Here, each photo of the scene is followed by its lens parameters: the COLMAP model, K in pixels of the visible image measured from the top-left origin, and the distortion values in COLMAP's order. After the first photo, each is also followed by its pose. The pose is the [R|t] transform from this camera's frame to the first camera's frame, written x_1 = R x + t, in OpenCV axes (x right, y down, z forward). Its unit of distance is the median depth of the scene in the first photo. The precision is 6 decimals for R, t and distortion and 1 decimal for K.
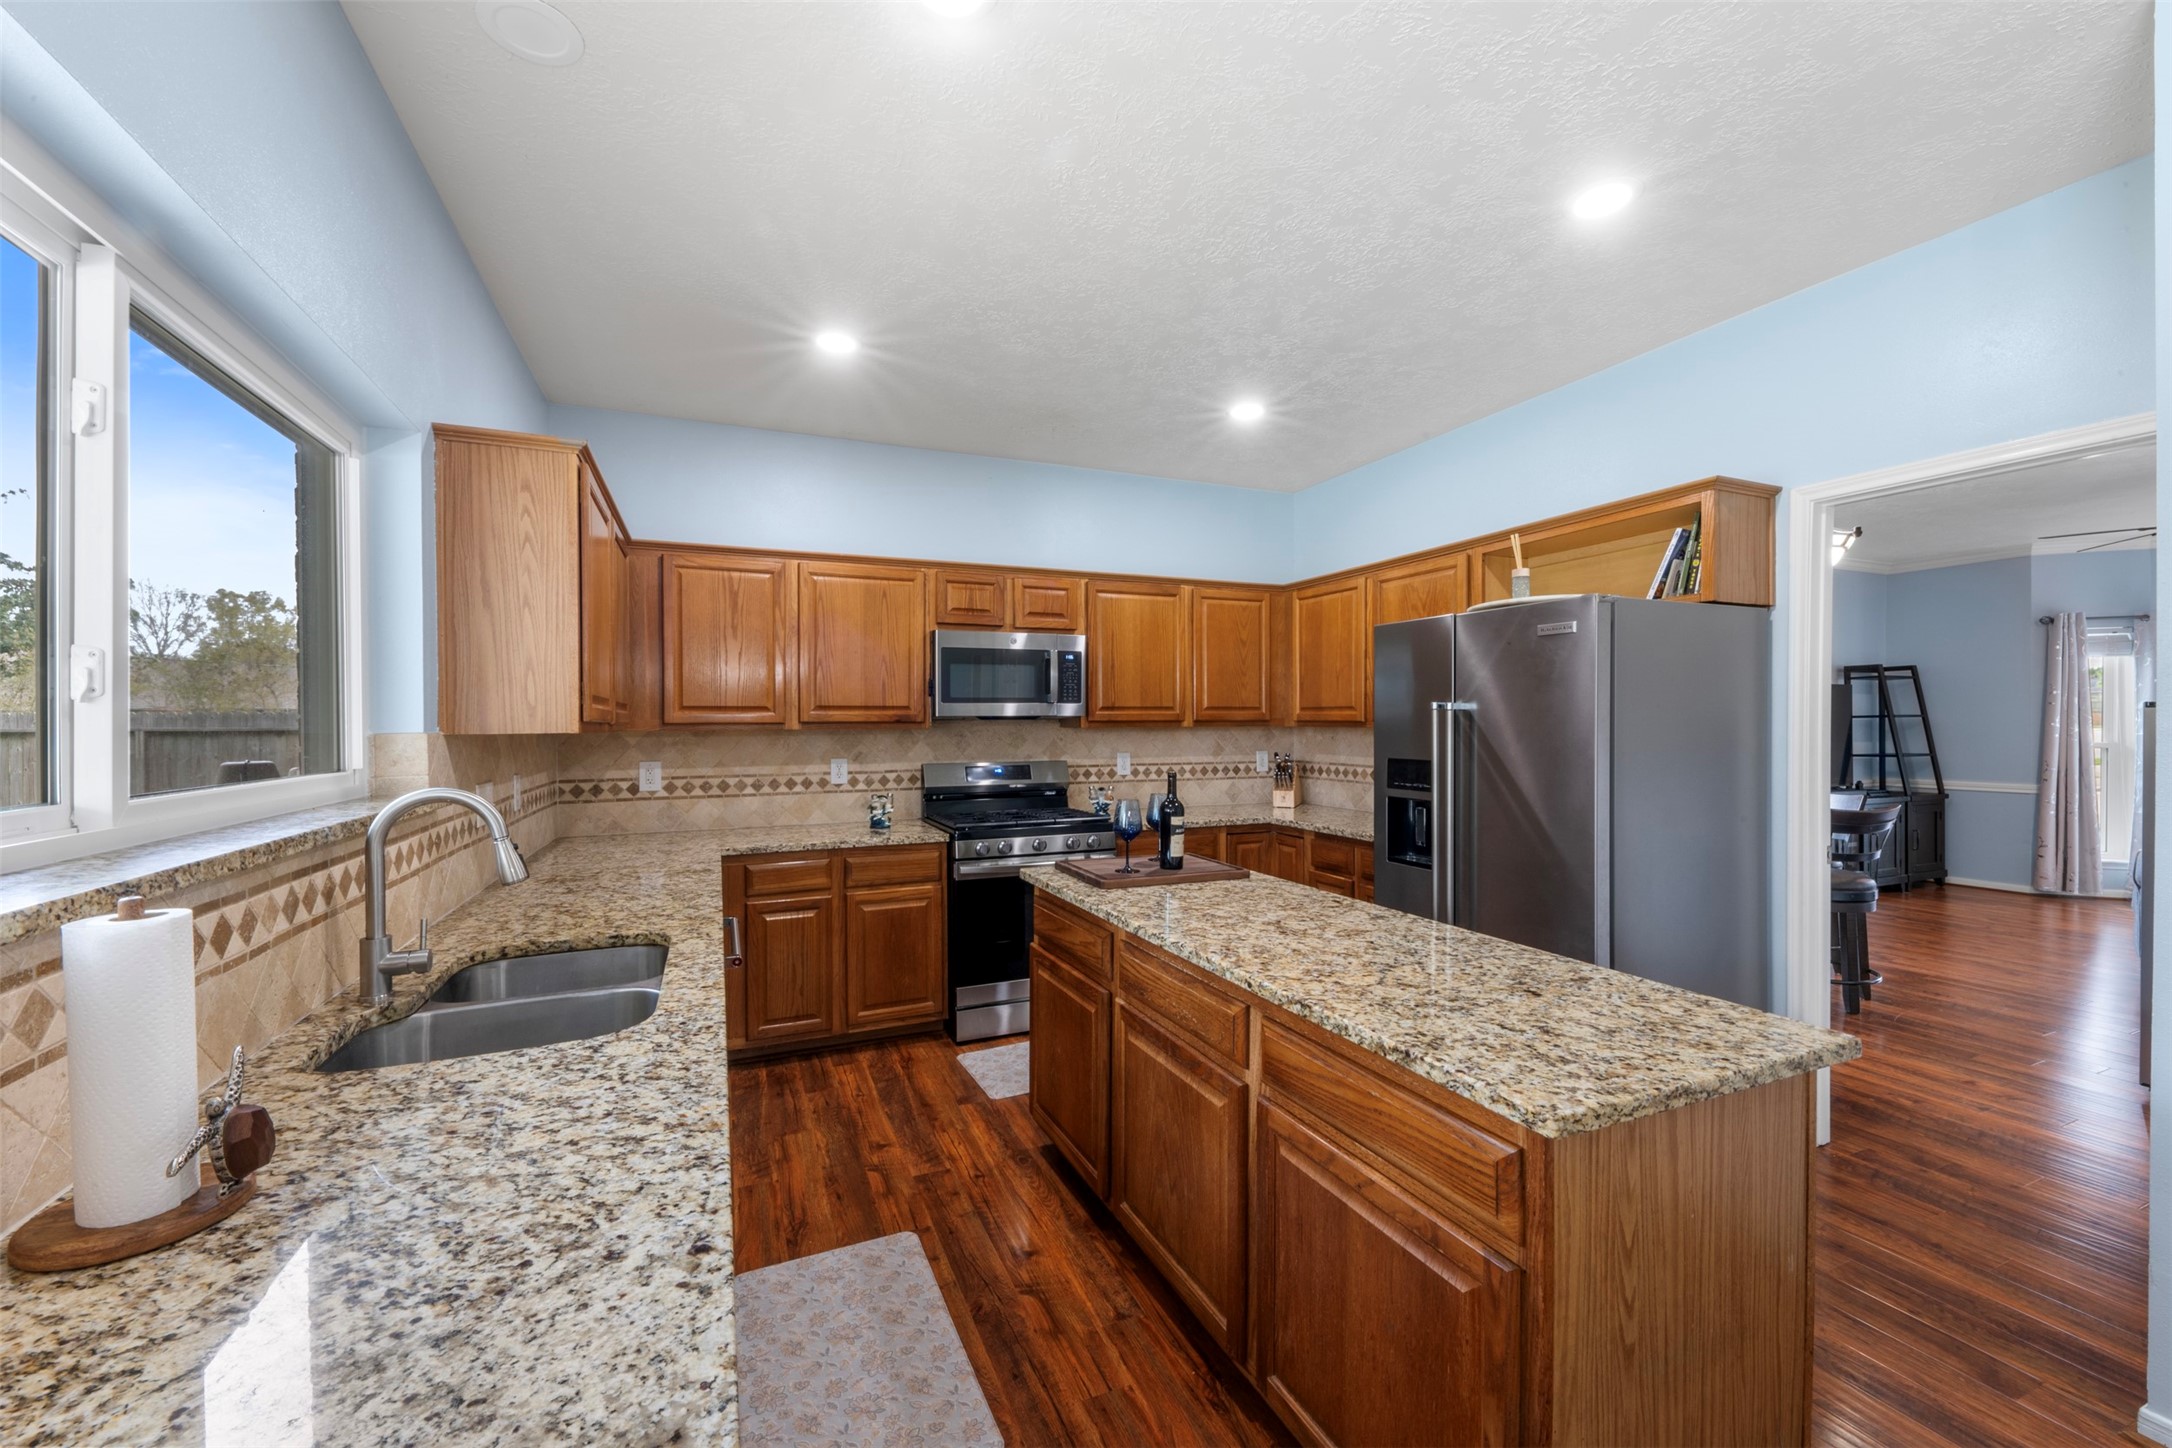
lens RADIAL K [[833.6, 0, 1060.3], [0, 833.6, 726.1], [0, 0, 1]] dist [0.008614, -0.003041]
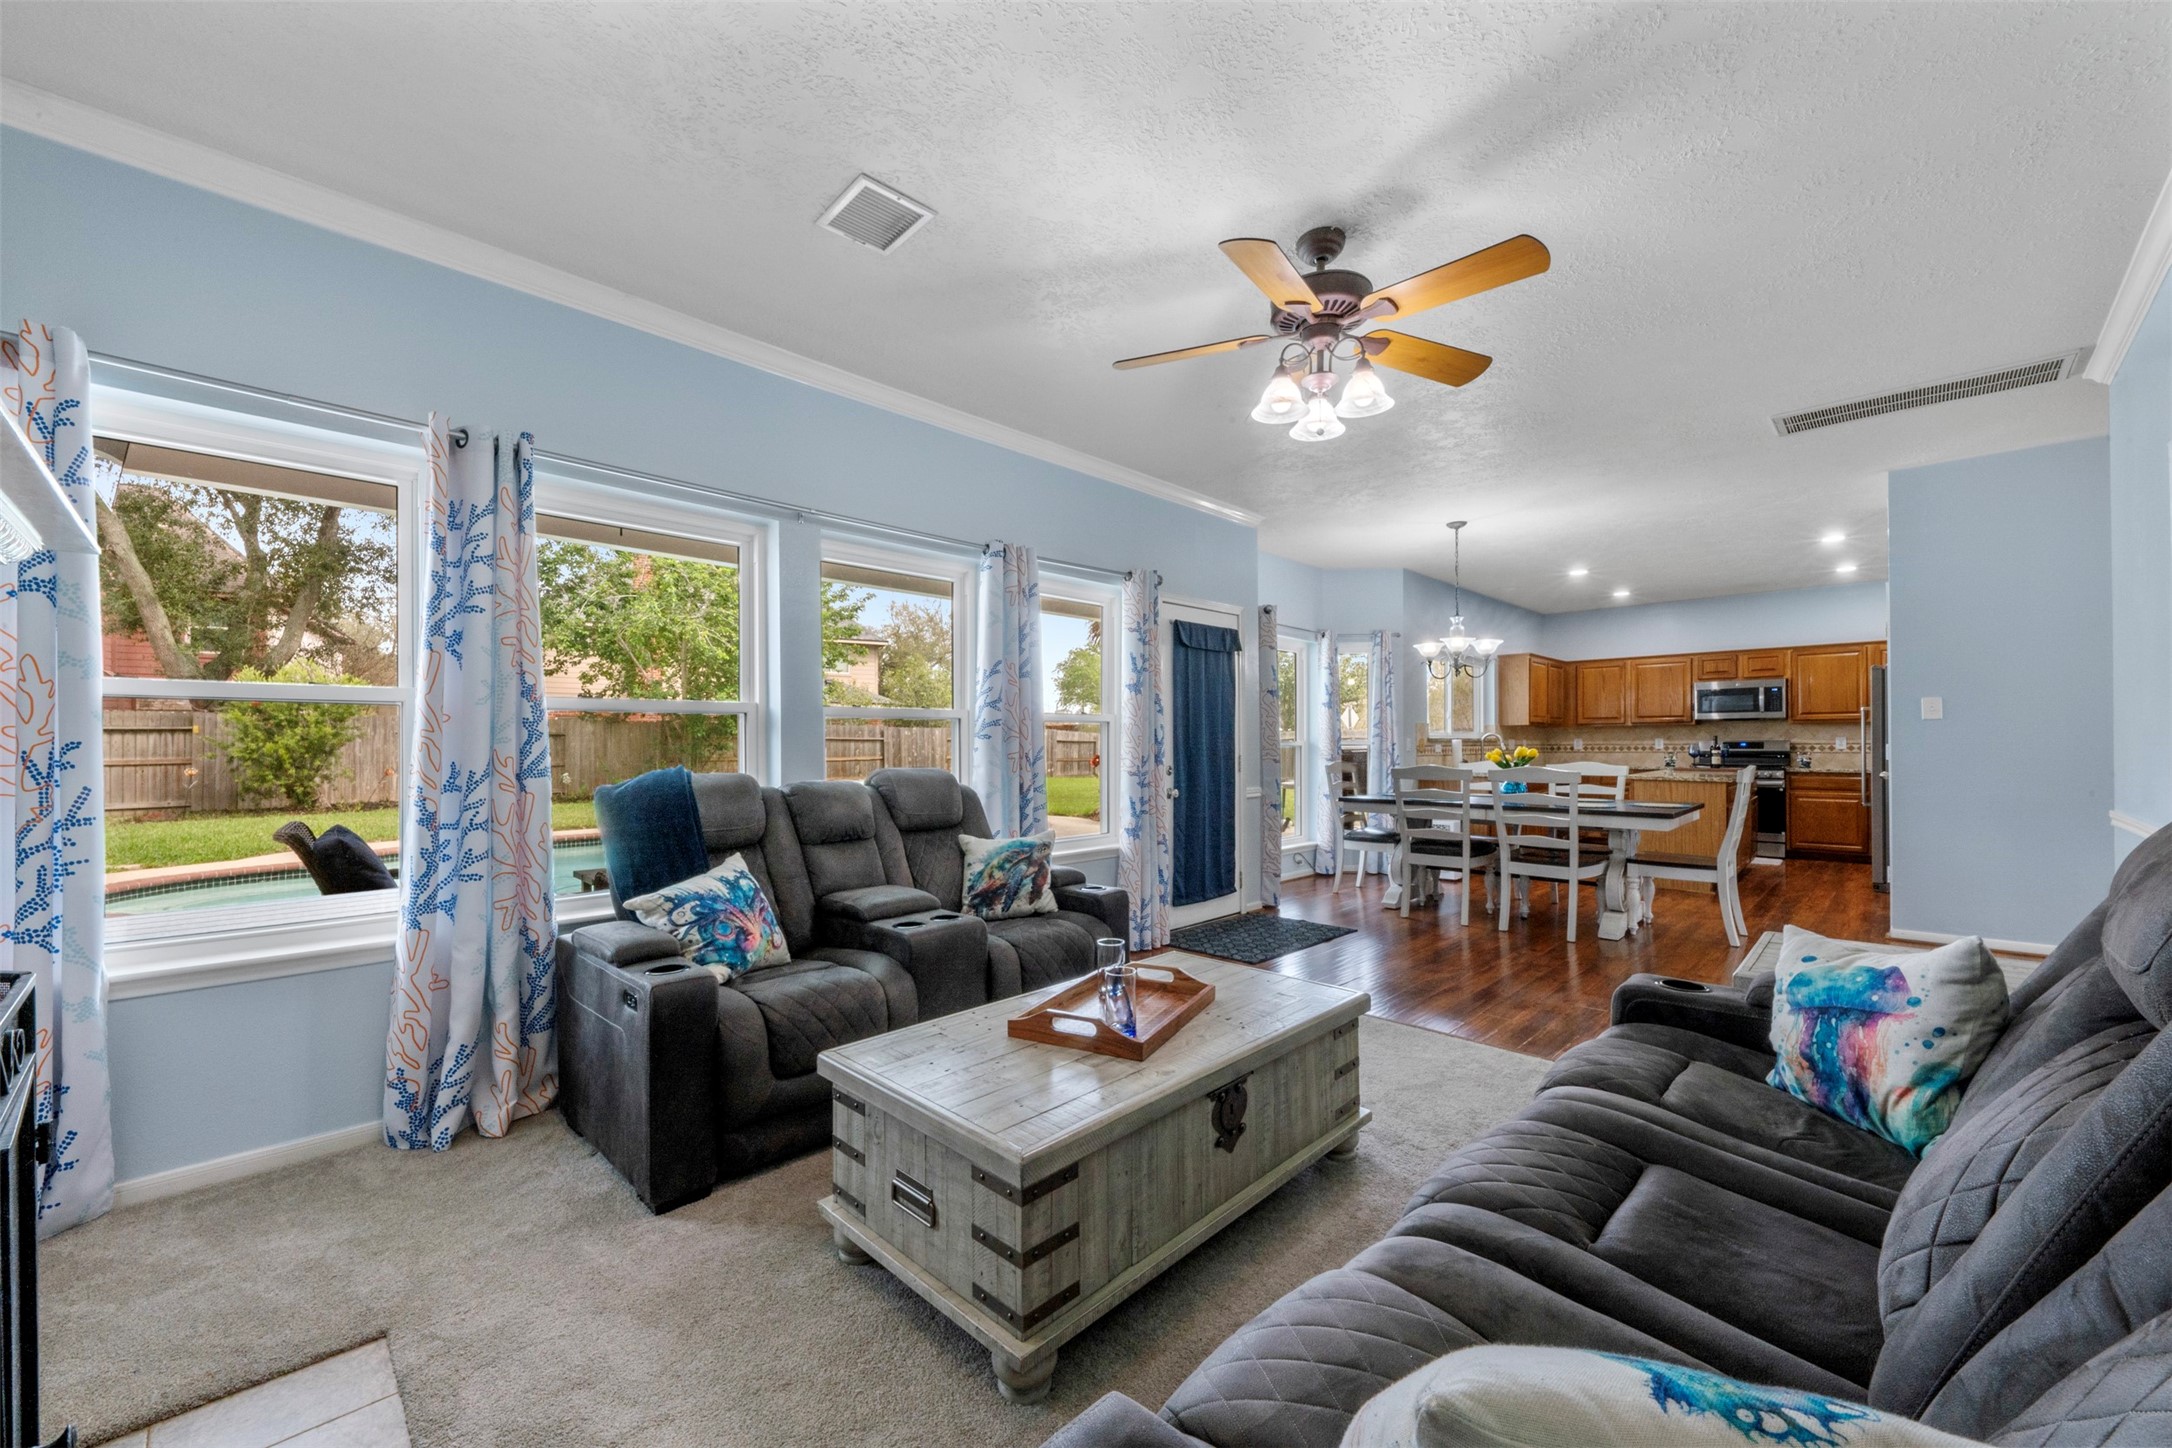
lens RADIAL K [[833.6, 0, 1066.7], [0, 833.6, 731.4], [0, 0, 1]] dist [0.008614, -0.003041]
pose [[0.380204, -0.008842, -0.924860, 1.492180], [-0.005079, 0.999919, -0.011648, 0.064824], [0.924889, 0.009126, 0.380128, -1.684281]]
